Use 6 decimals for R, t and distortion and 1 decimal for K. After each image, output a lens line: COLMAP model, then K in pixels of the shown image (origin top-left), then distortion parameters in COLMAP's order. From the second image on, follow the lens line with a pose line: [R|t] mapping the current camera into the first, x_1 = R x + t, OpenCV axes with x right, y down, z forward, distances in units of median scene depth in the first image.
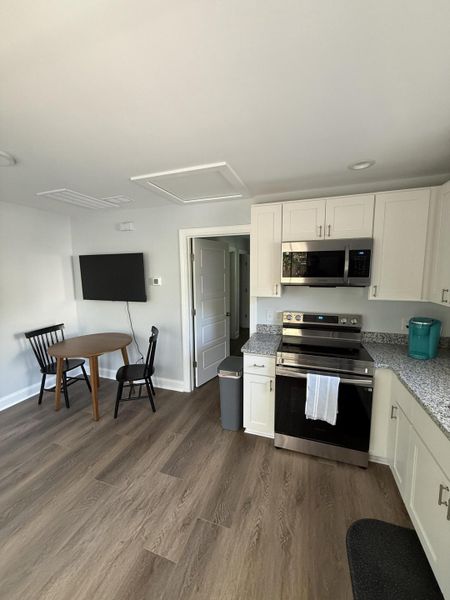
lens RADIAL K [[239.7, 0, 225.0], [0, 239.7, 300.0], [0, 0, 1]] dist [0.003877, 0.000258]
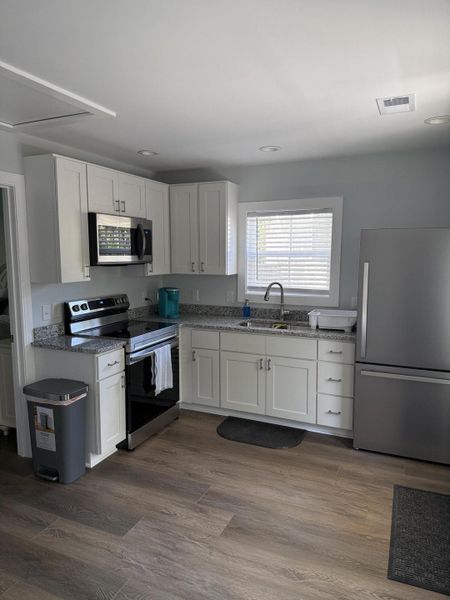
lens RADIAL K [[419.4, 0, 225.0], [0, 419.4, 300.0], [0, 0, 1]] dist [0.071666, -0.000888]
pose [[0.092075, -0.109794, 0.989680, -1.321005], [0.118672, 0.988029, 0.098570, -0.039771], [-0.988655, 0.108372, 0.104003, 0.482824]]
